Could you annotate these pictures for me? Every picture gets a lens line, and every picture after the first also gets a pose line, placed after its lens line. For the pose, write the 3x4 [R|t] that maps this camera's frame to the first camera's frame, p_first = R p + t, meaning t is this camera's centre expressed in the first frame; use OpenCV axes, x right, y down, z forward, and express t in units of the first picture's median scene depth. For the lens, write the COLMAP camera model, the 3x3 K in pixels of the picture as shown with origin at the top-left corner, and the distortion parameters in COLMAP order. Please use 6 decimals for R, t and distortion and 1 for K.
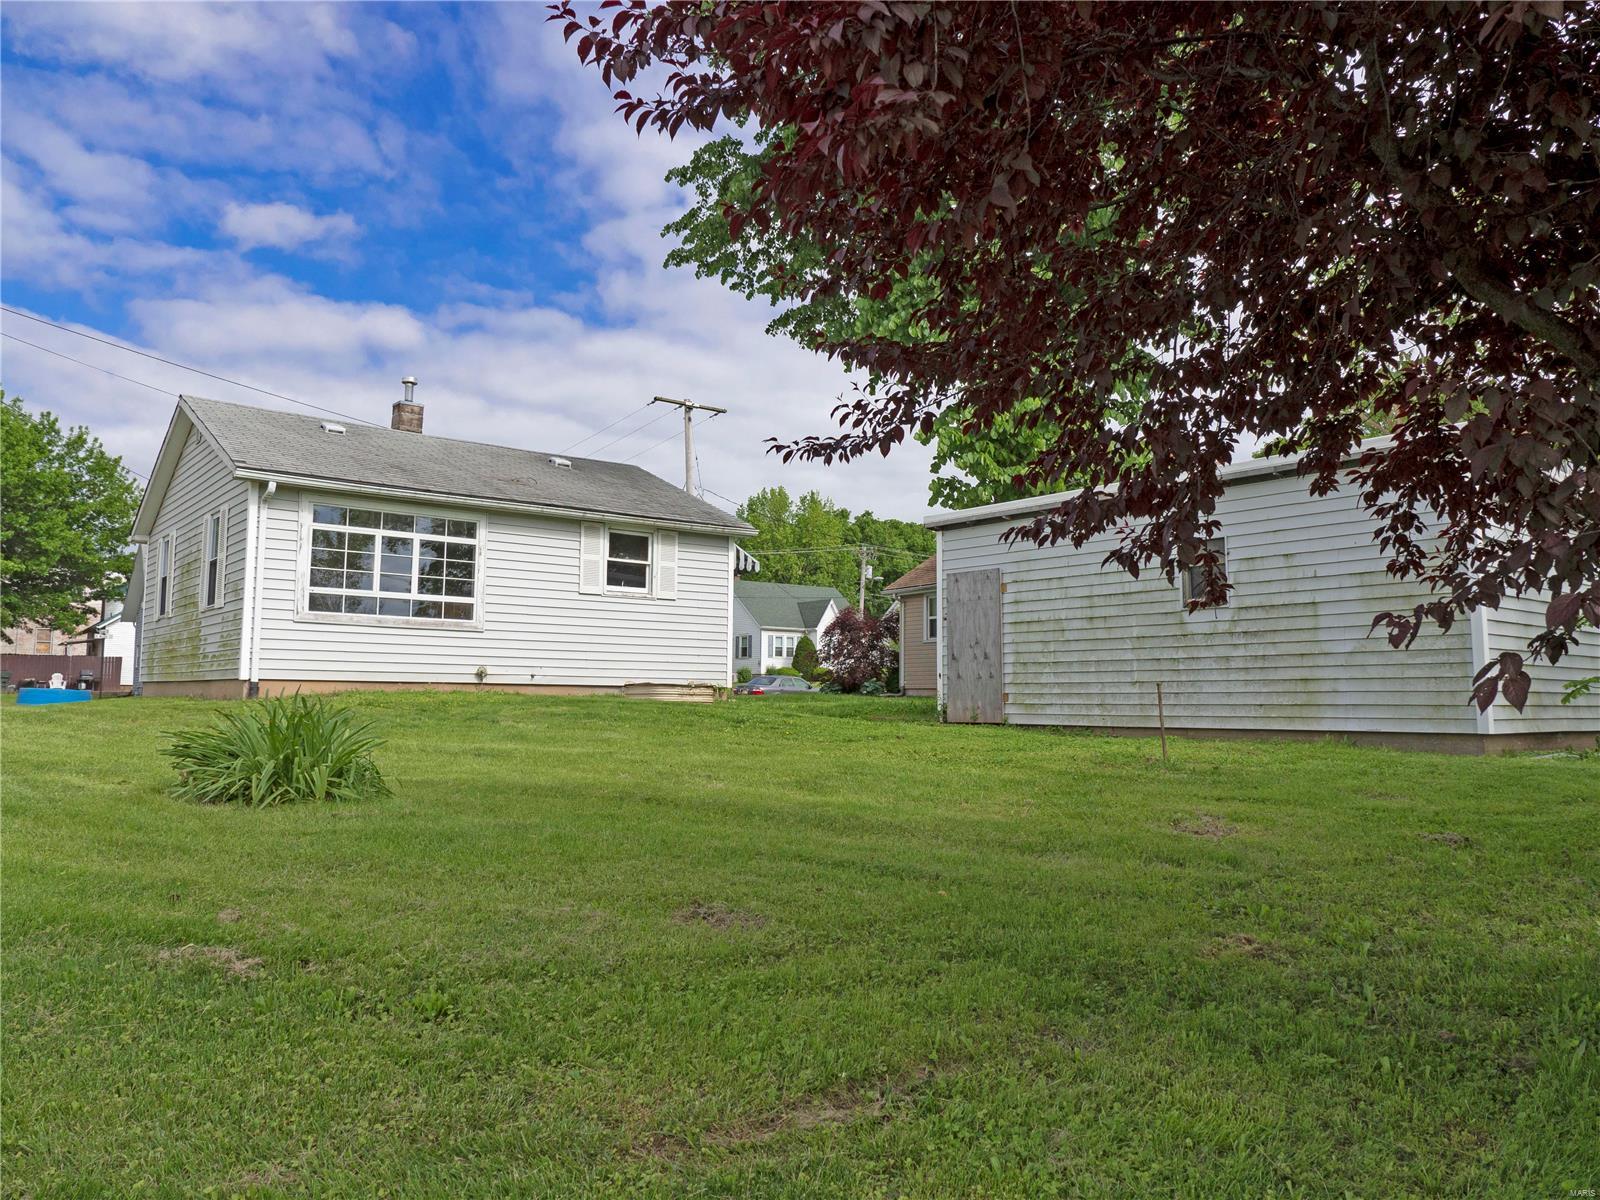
lens RADIAL K [[1132.8, 0, 799.9], [0, 1132.8, 599.0], [0, 0, 1]] dist [-0.030275, 0.001590]
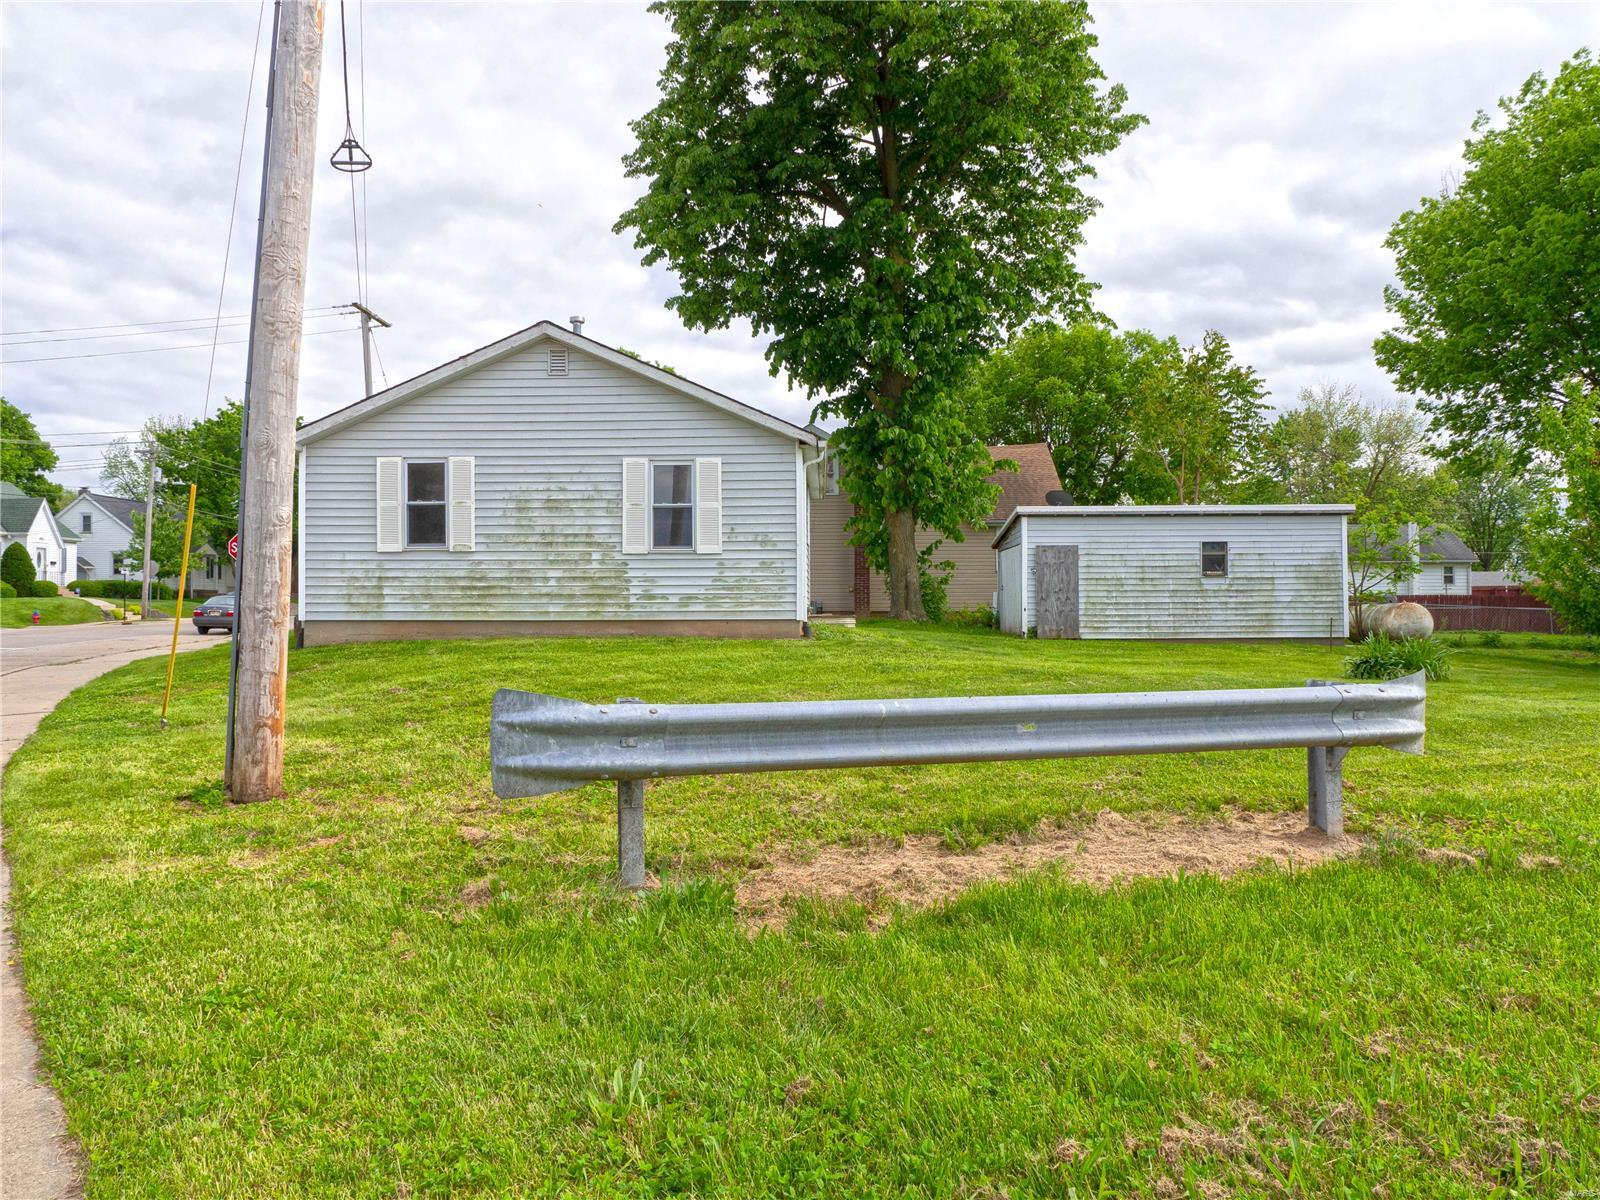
lens RADIAL K [[1132.8, 0, 800.2], [0, 1132.8, 600.7], [0, 0, 1]] dist [-0.030275, 0.001590]
pose [[0.646133, 0.000200, 0.763225, -1.456984], [-0.060198, 0.996898, 0.050702, -0.006469], [-0.760847, -0.078705, 0.644141, 0.256869]]
